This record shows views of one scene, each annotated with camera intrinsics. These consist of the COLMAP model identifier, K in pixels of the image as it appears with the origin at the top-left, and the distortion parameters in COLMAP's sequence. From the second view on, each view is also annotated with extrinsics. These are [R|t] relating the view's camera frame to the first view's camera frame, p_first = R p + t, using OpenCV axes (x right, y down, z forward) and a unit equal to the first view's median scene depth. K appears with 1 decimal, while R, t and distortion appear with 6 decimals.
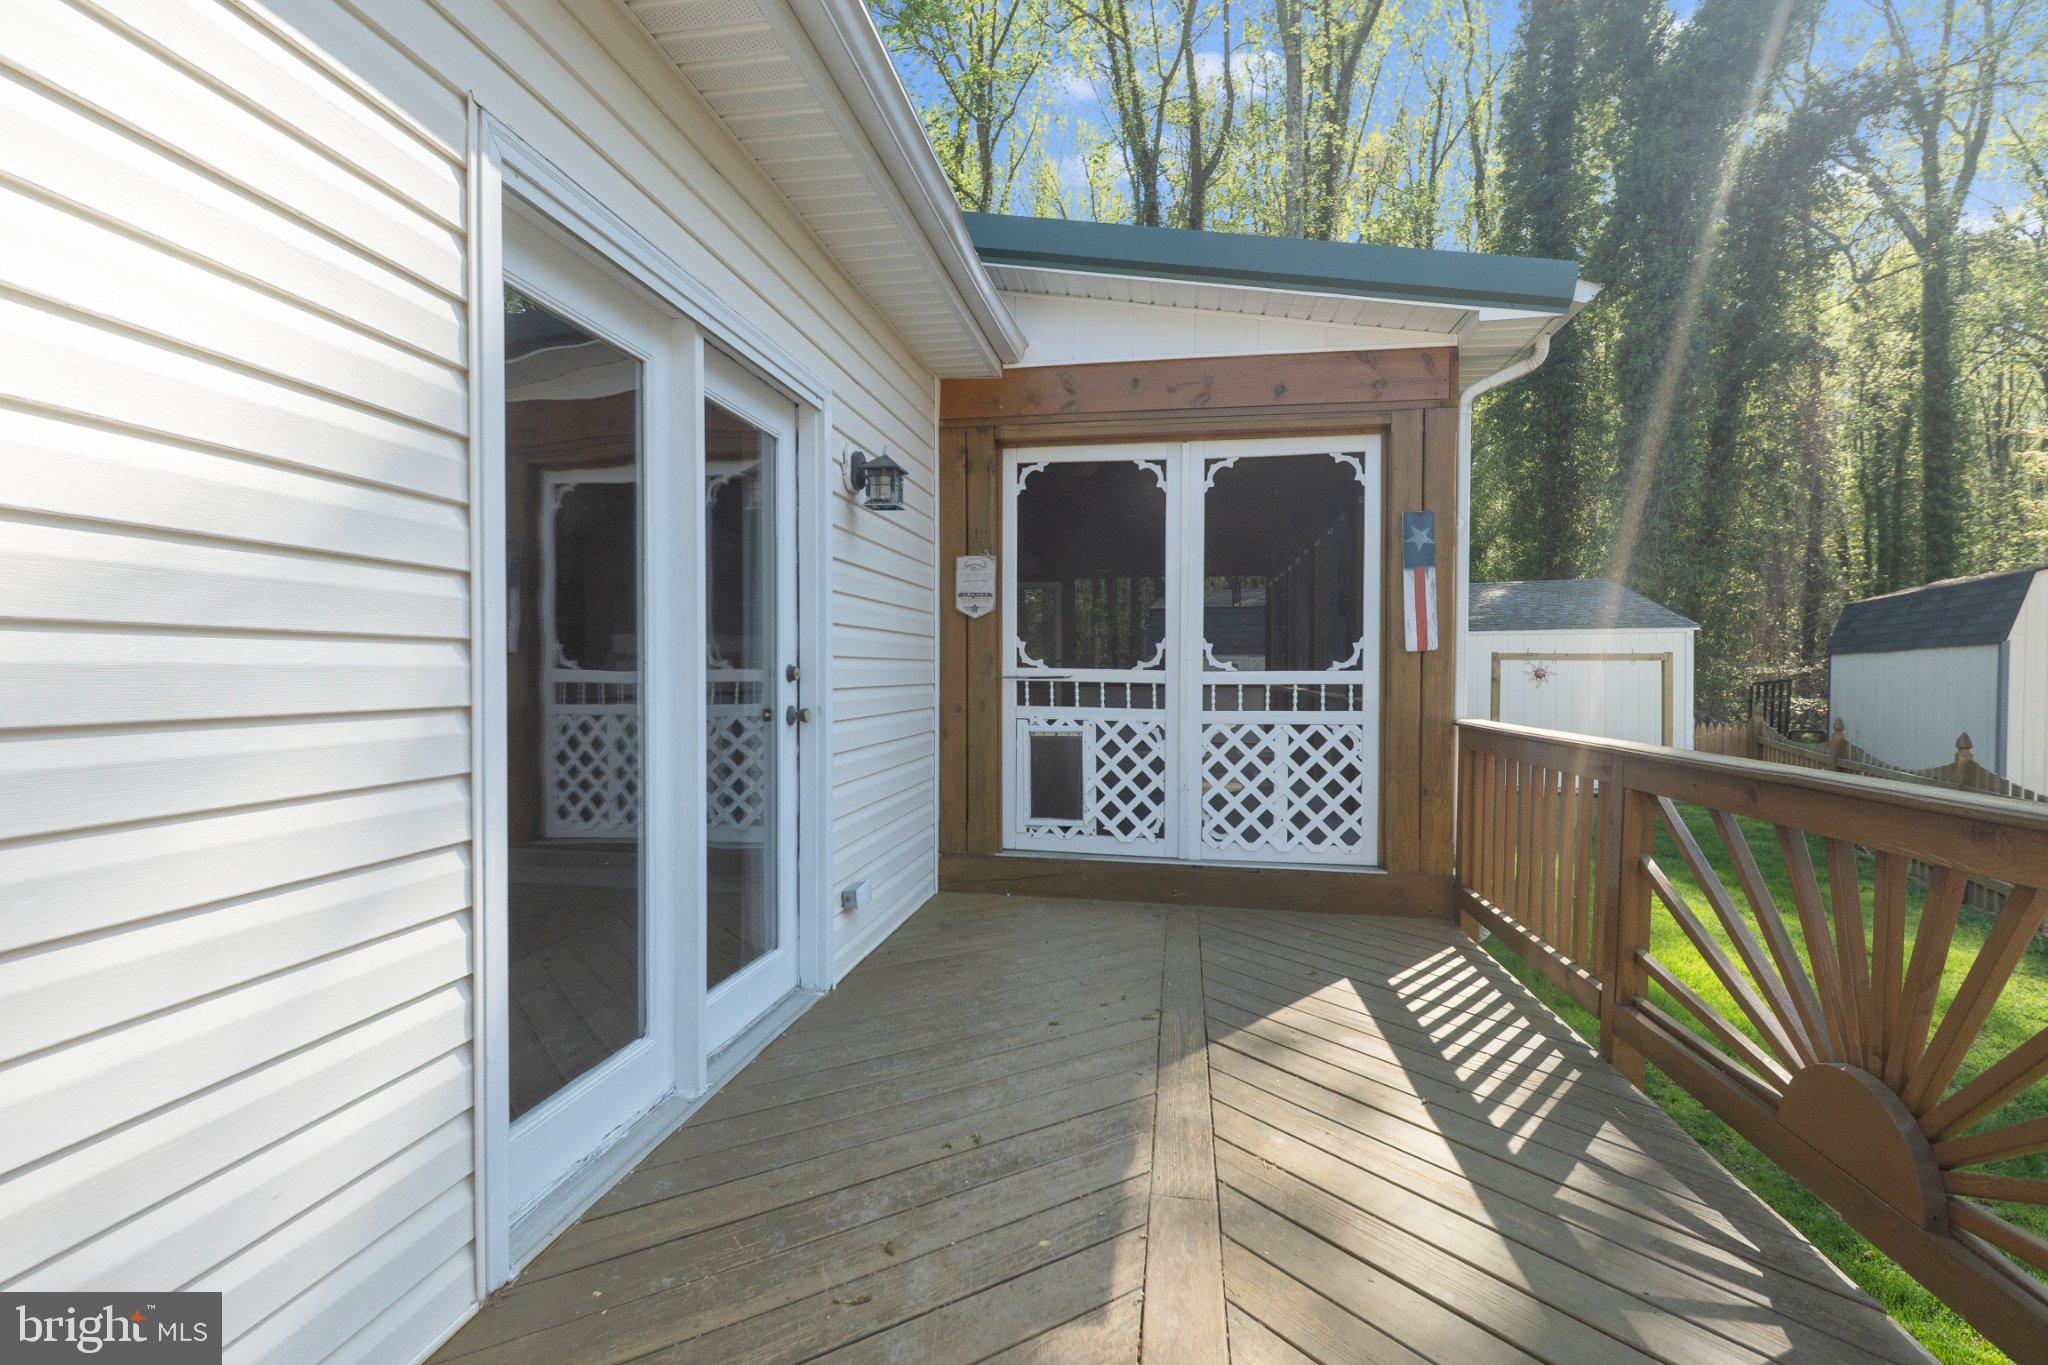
lens RADIAL K [[906.2, 0, 1019.5], [0, 906.2, 688.5], [0, 0, 1]] dist [0.010936, -0.009327]
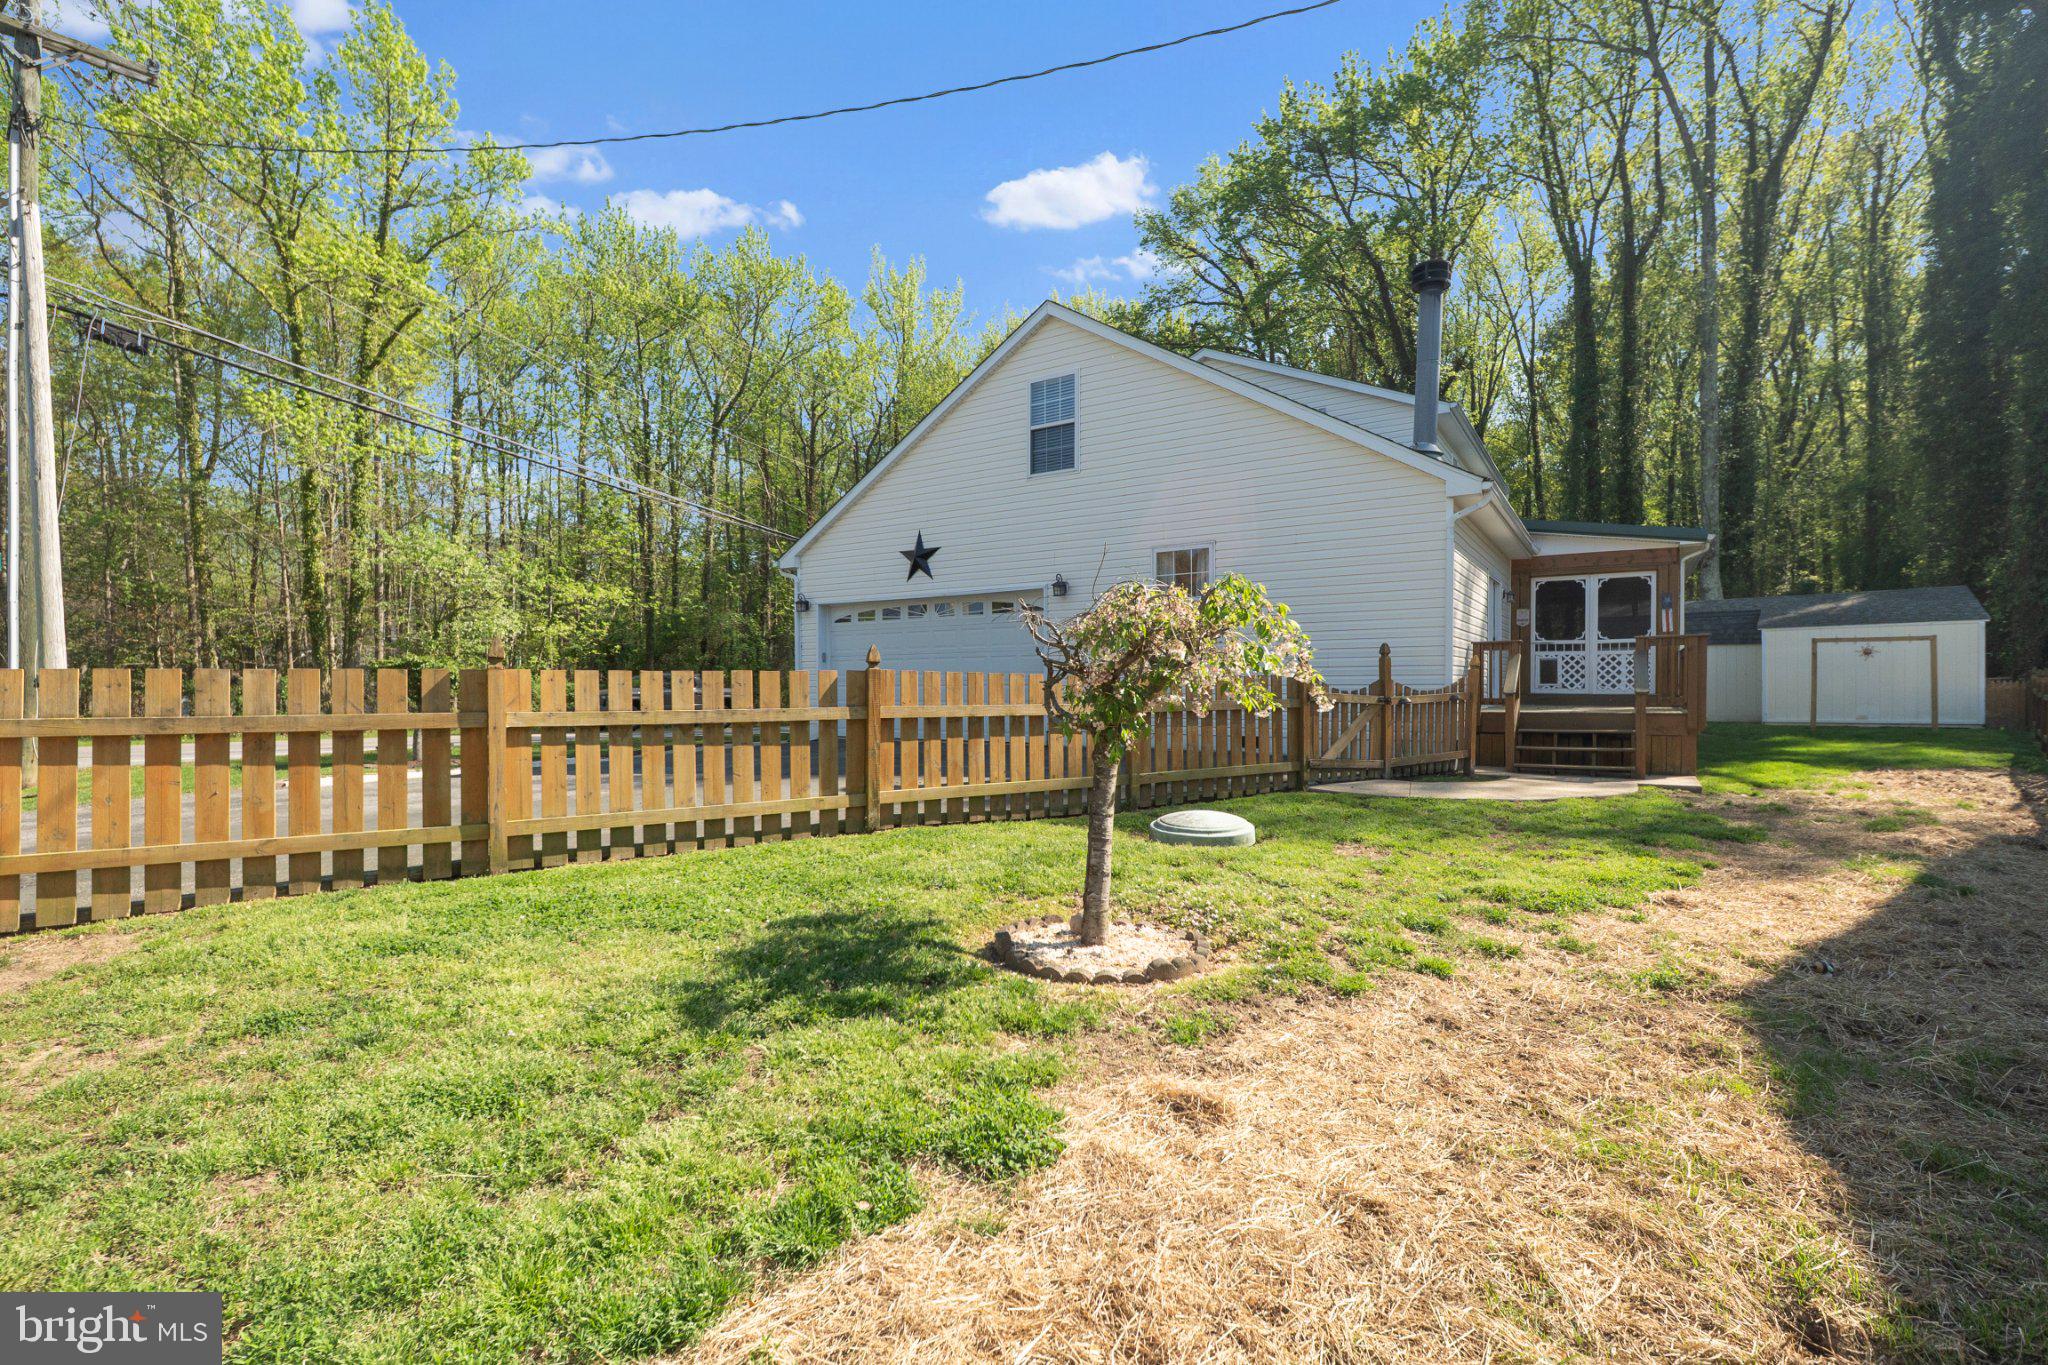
lens RADIAL K [[906.2, 0, 1019.5], [0, 906.2, 688.5], [0, 0, 1]] dist [0.010936, -0.009327]
pose [[0.913521, -0.000691, -0.406792, -0.396095], [-0.005707, 0.999878, -0.014516, 0.225507], [0.406753, 0.015582, 0.913405, -3.006581]]
